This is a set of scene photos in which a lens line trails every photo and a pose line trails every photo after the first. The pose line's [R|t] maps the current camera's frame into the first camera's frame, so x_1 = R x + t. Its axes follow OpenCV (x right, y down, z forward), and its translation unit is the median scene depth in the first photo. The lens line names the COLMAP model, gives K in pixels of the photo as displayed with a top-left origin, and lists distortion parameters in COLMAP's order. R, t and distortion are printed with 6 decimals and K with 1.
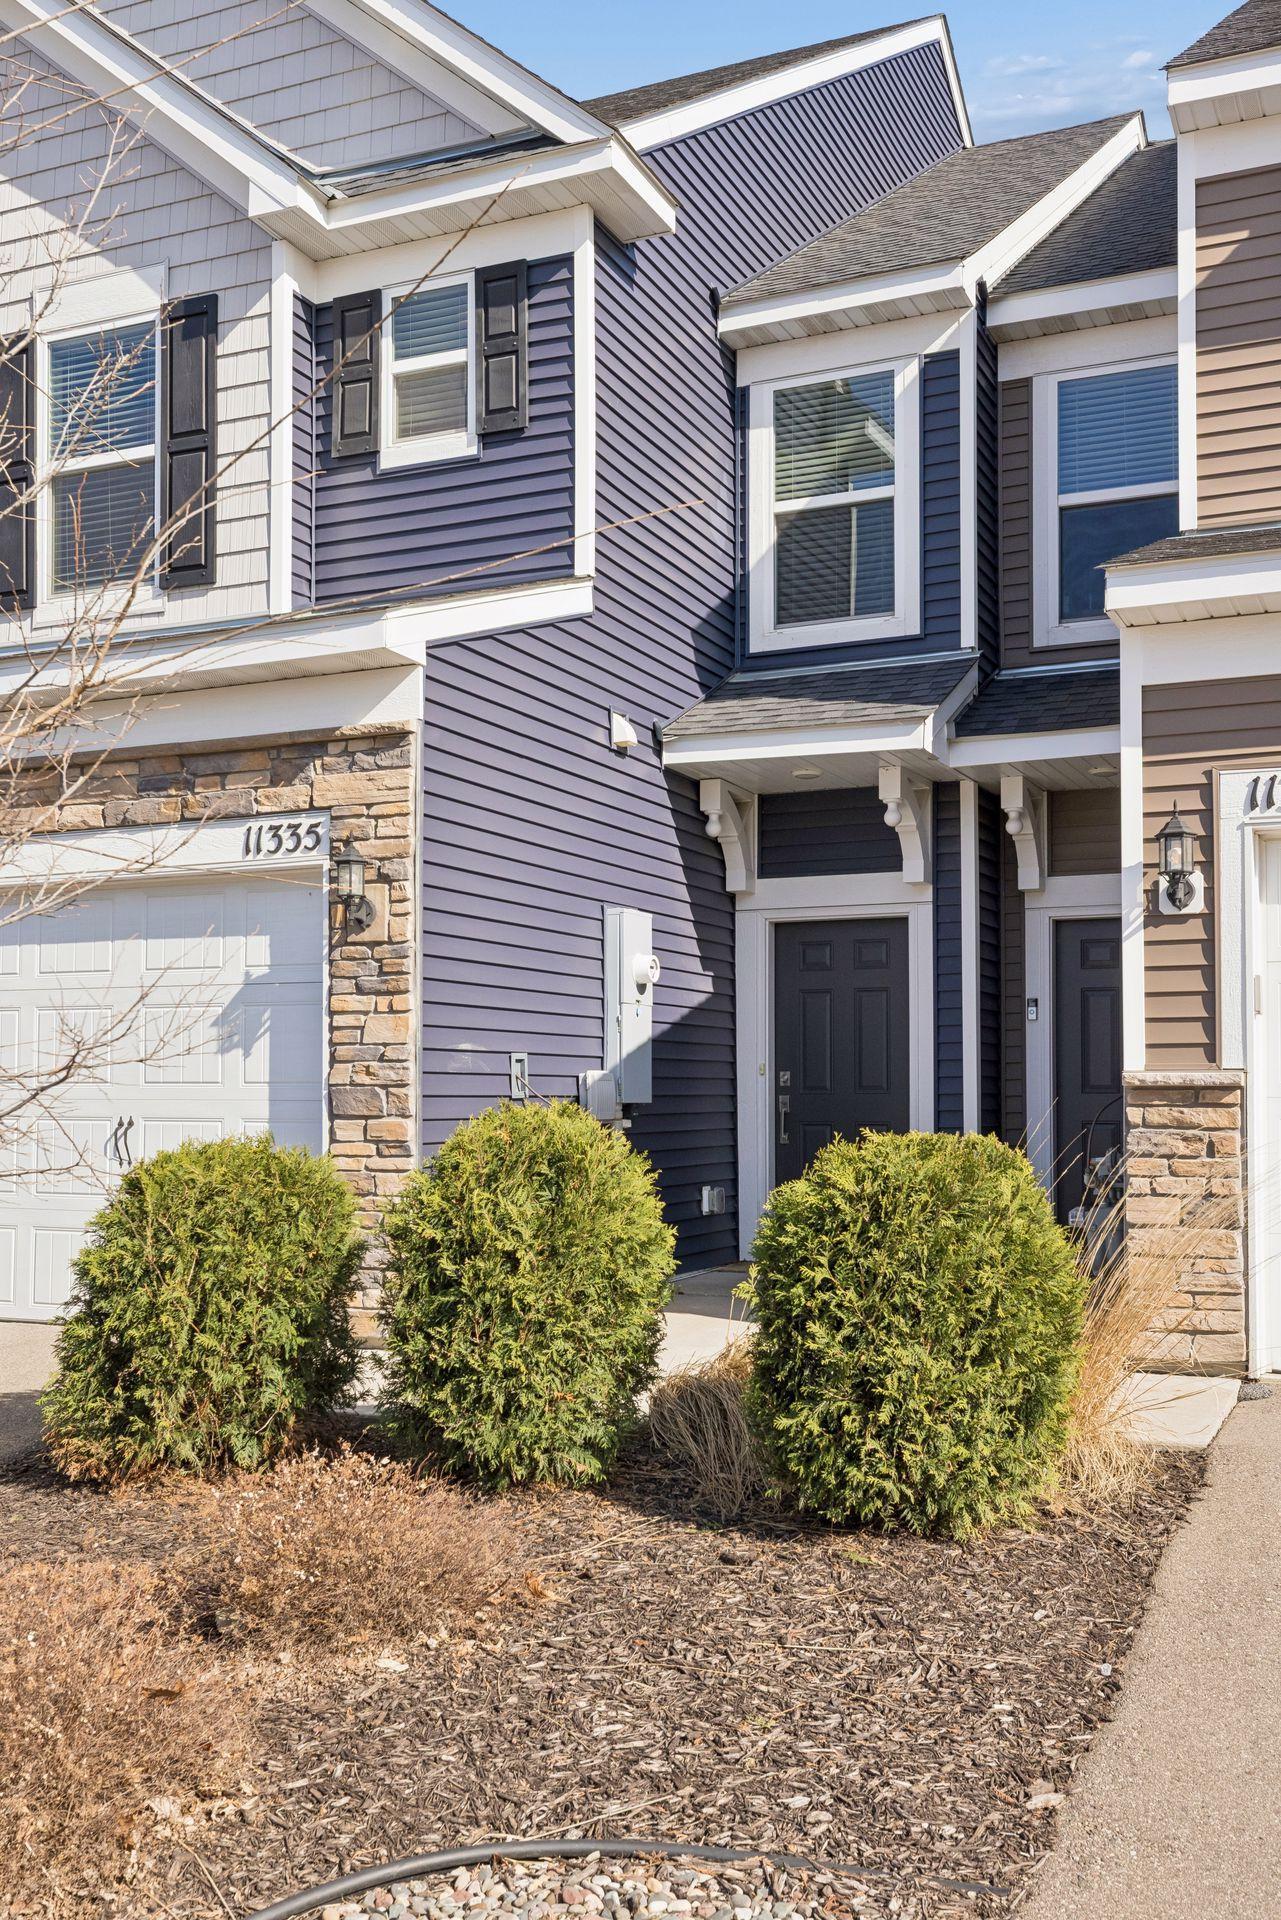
lens RADIAL K [[1868.9, 0, 624.9], [0, 1868.9, 1033.3], [0, 0, 1]] dist [0.011156, 0.000000]
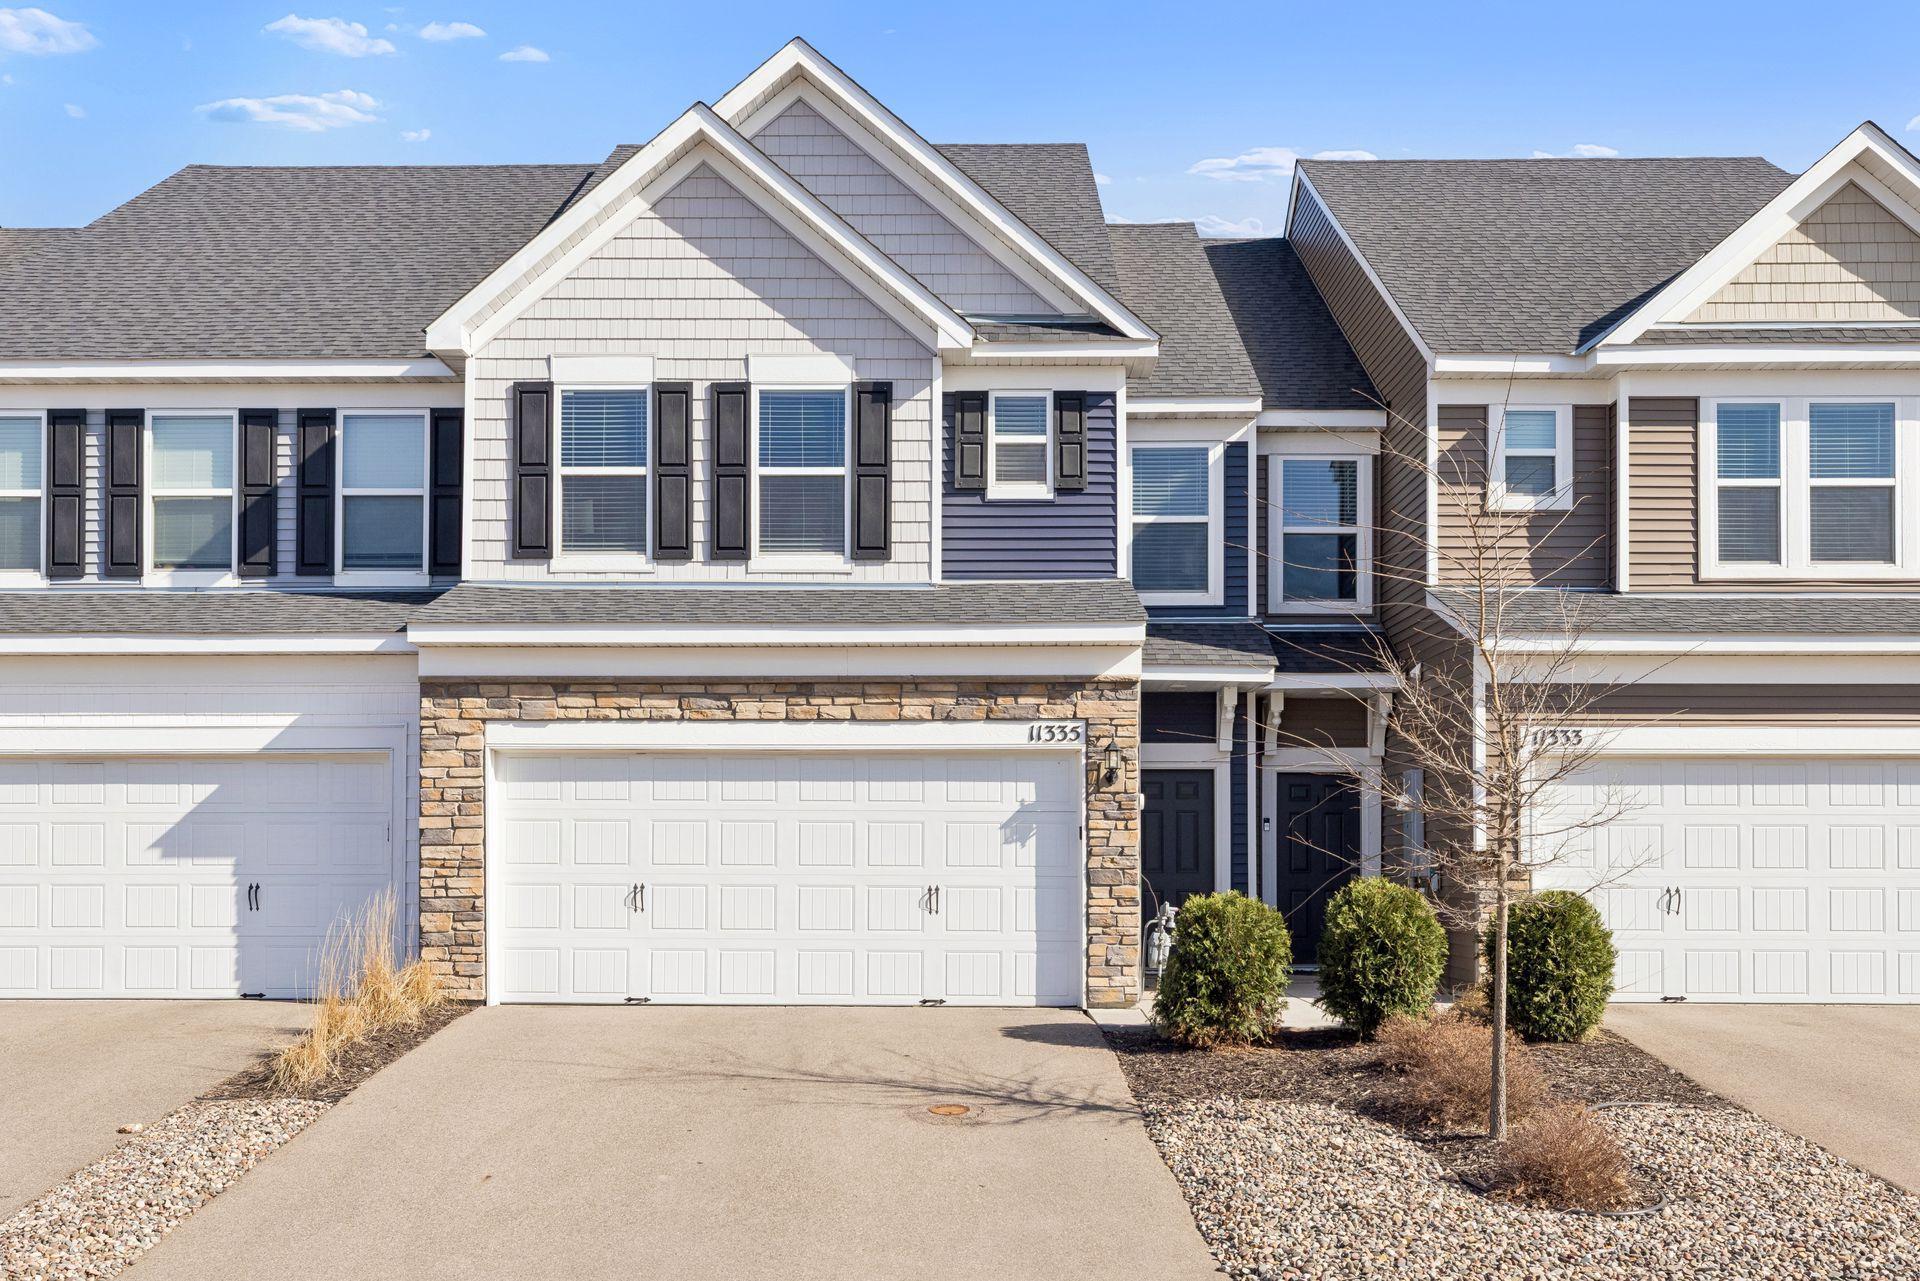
lens RADIAL K [[1868.9, 0, 928.9], [0, 1868.9, 832.7], [0, 0, 1]] dist [0.011156, 0.000000]
pose [[0.922838, 0.011816, 0.385007, -0.988481], [-0.016582, 0.999821, 0.009061, -0.021116], [-0.384831, -0.014746, 0.922869, -0.635060]]
